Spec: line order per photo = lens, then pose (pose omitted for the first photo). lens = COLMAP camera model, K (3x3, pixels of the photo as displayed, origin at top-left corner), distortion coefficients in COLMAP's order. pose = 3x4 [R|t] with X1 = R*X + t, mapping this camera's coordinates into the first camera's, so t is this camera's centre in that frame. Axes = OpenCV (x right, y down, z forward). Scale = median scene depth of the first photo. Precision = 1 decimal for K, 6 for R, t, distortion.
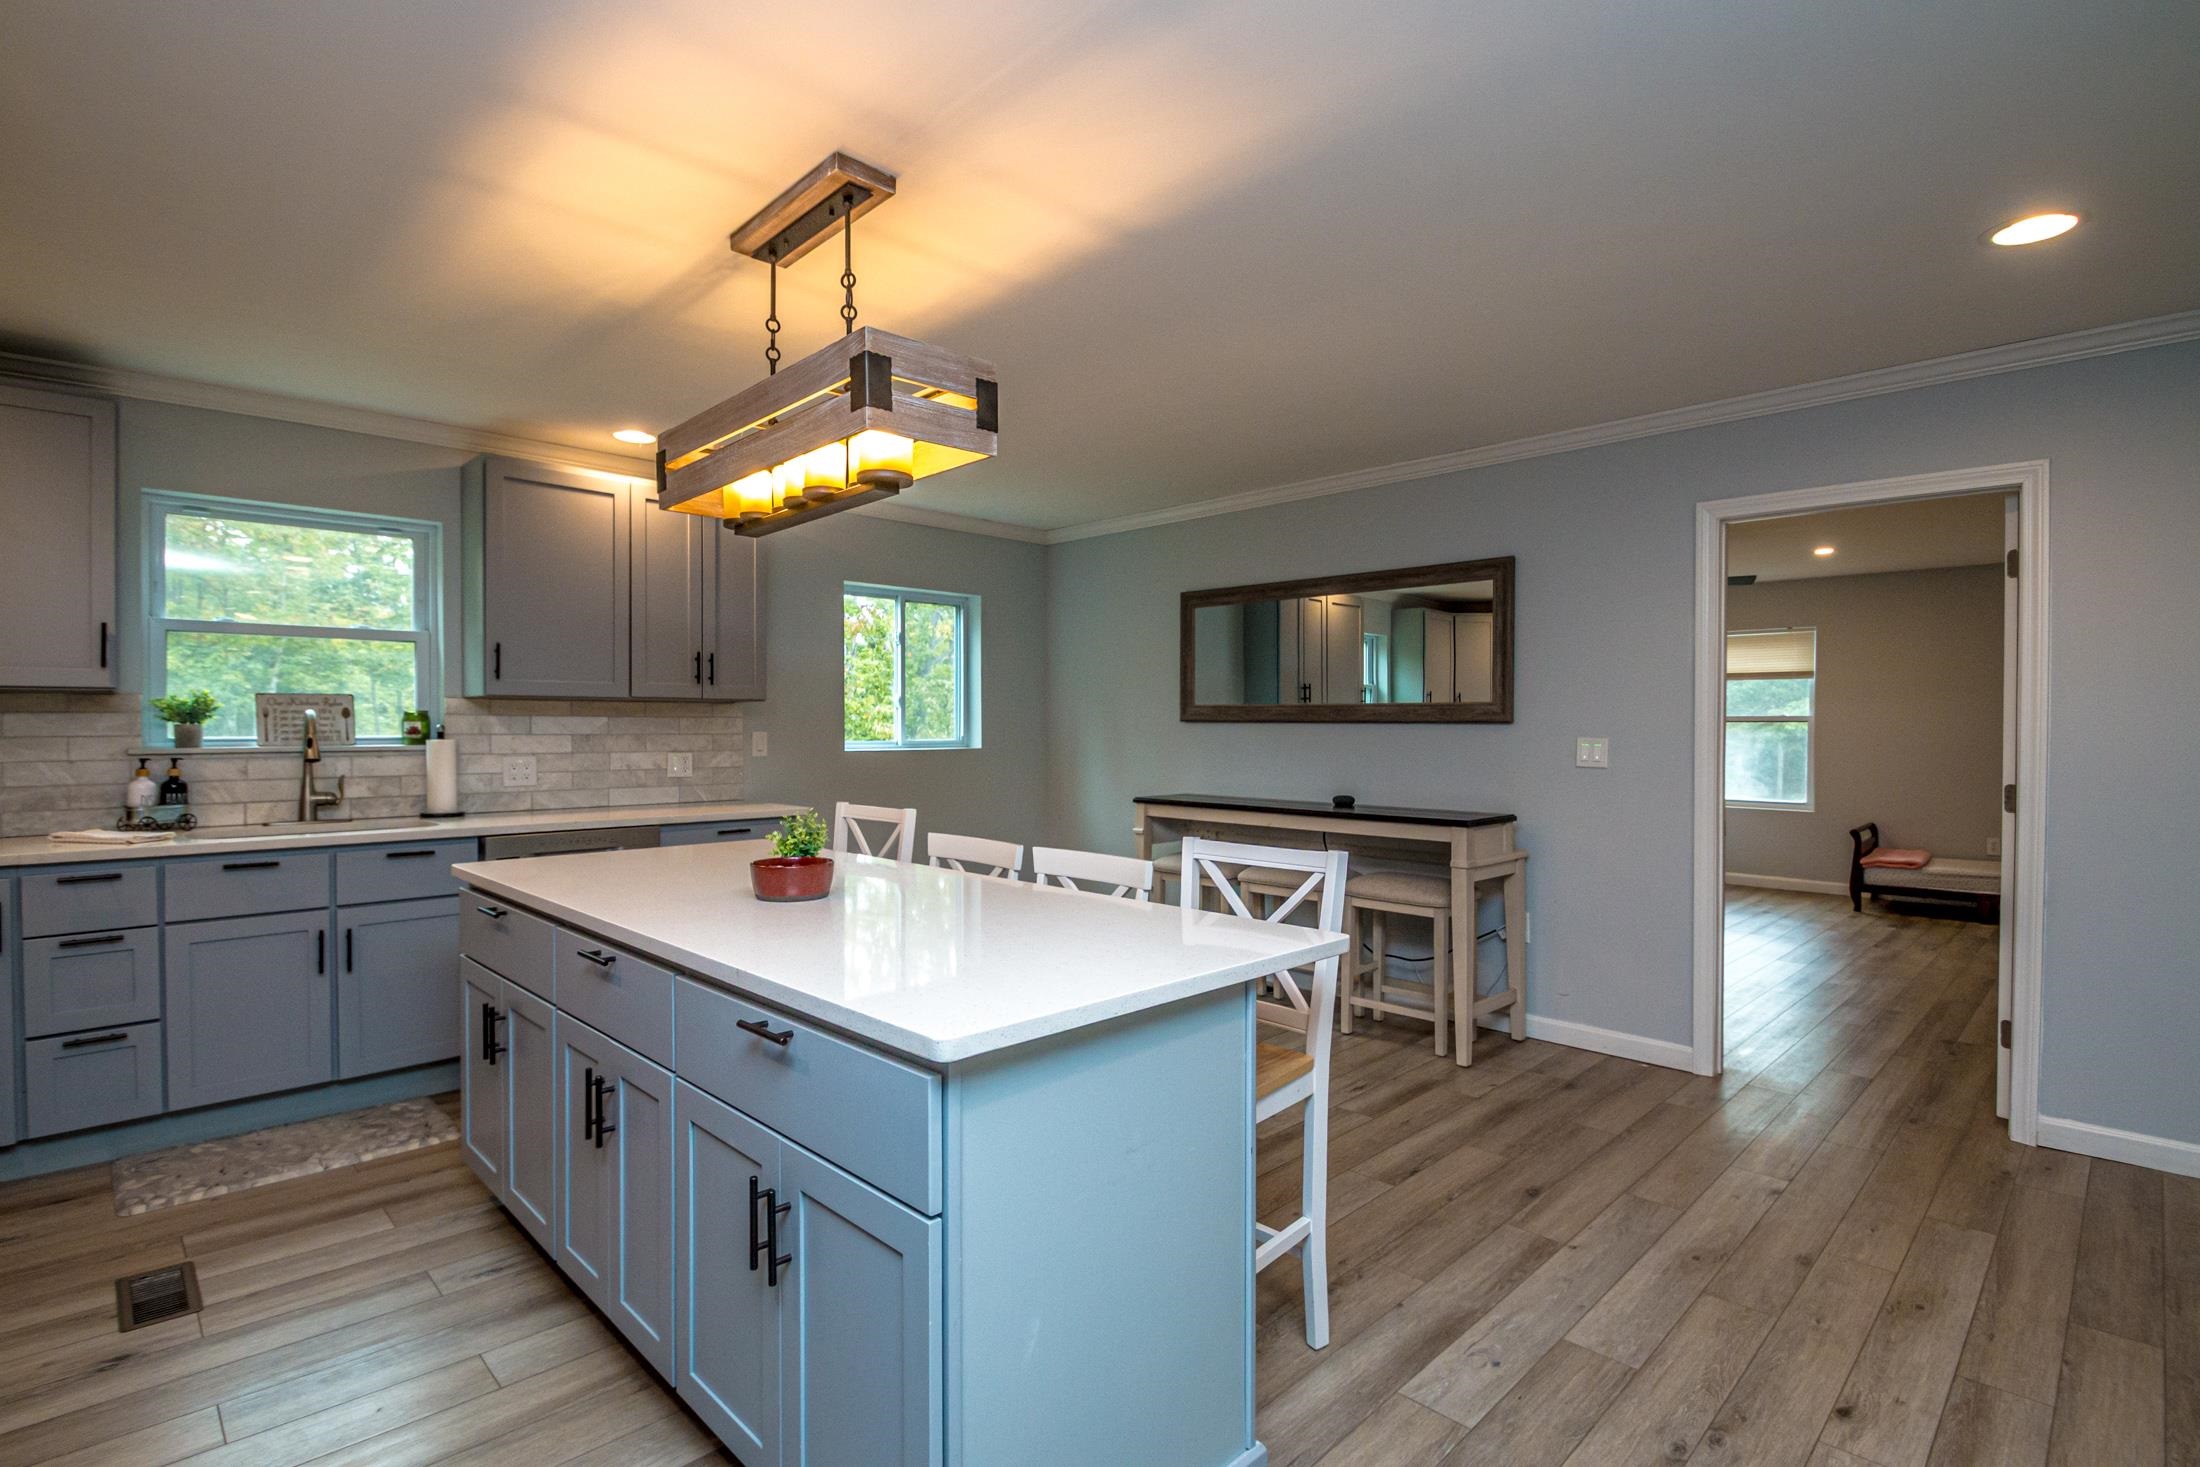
lens RADIAL K [[1044.1, 0, 1092.2], [0, 1044.1, 730.1], [0, 0, 1]] dist [-0.000758, -0.000502]
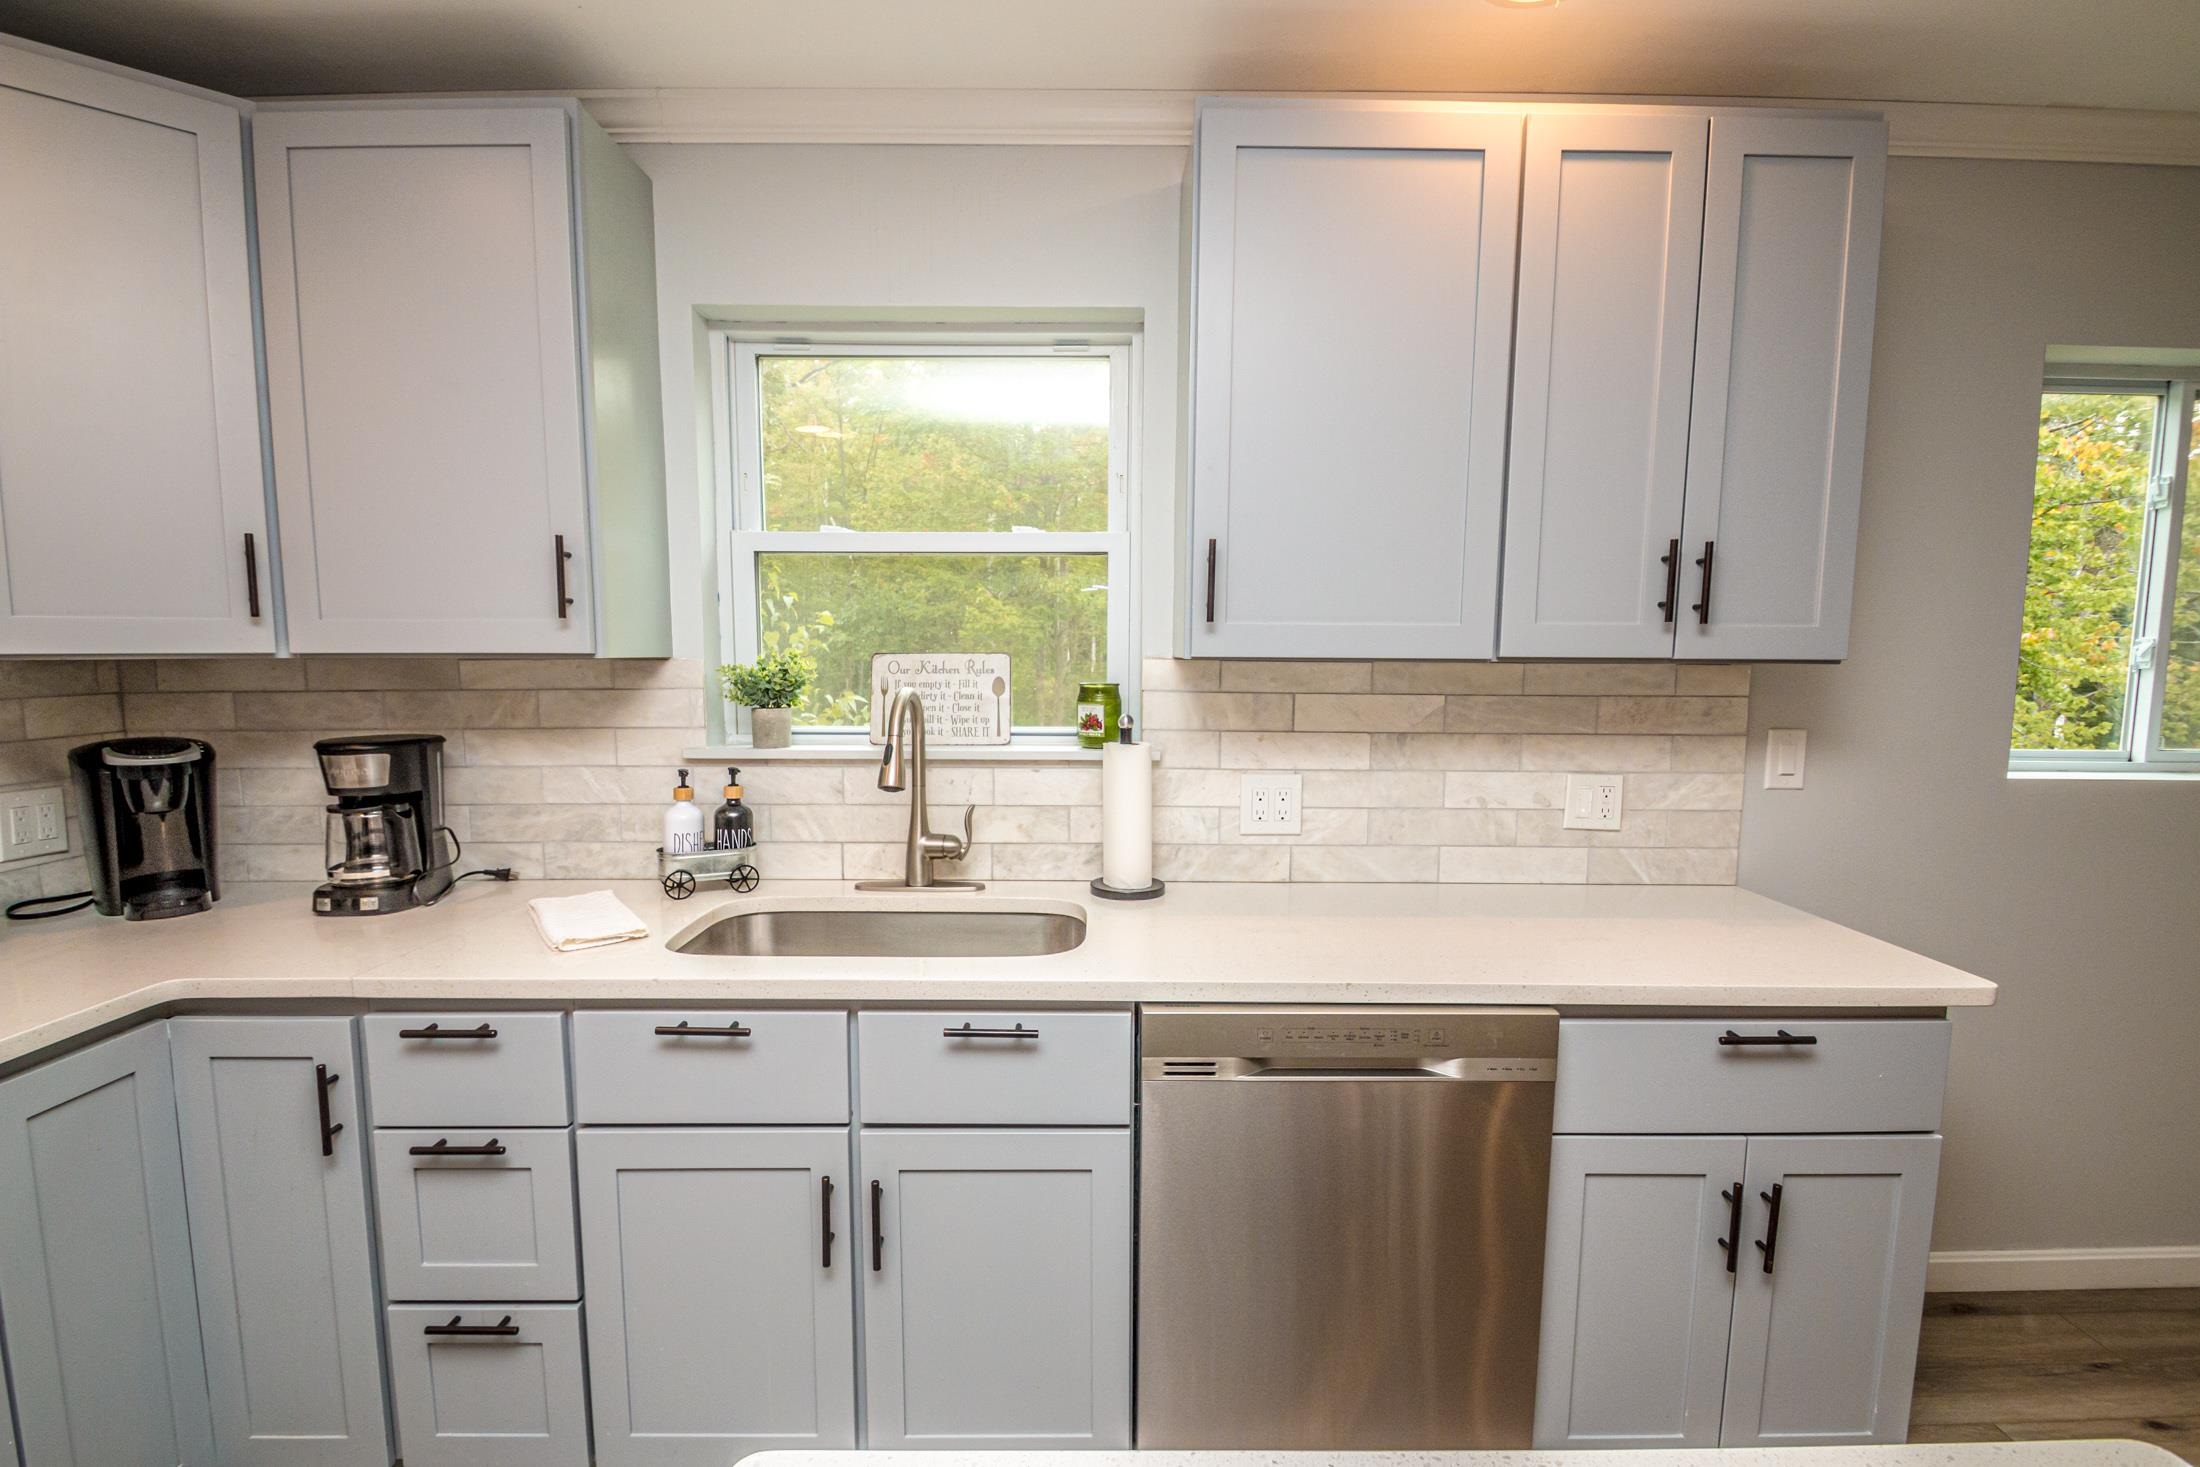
lens RADIAL K [[989.1, 0, 1092.0], [0, 989.1, 756.4], [0, 0, 1]] dist [0.001638, -0.000025]
pose [[0.708104, 0.079828, -0.701581, -0.356090], [-0.009274, 0.994555, 0.103804, -0.041571], [0.706047, -0.066998, 0.704989, 0.778139]]
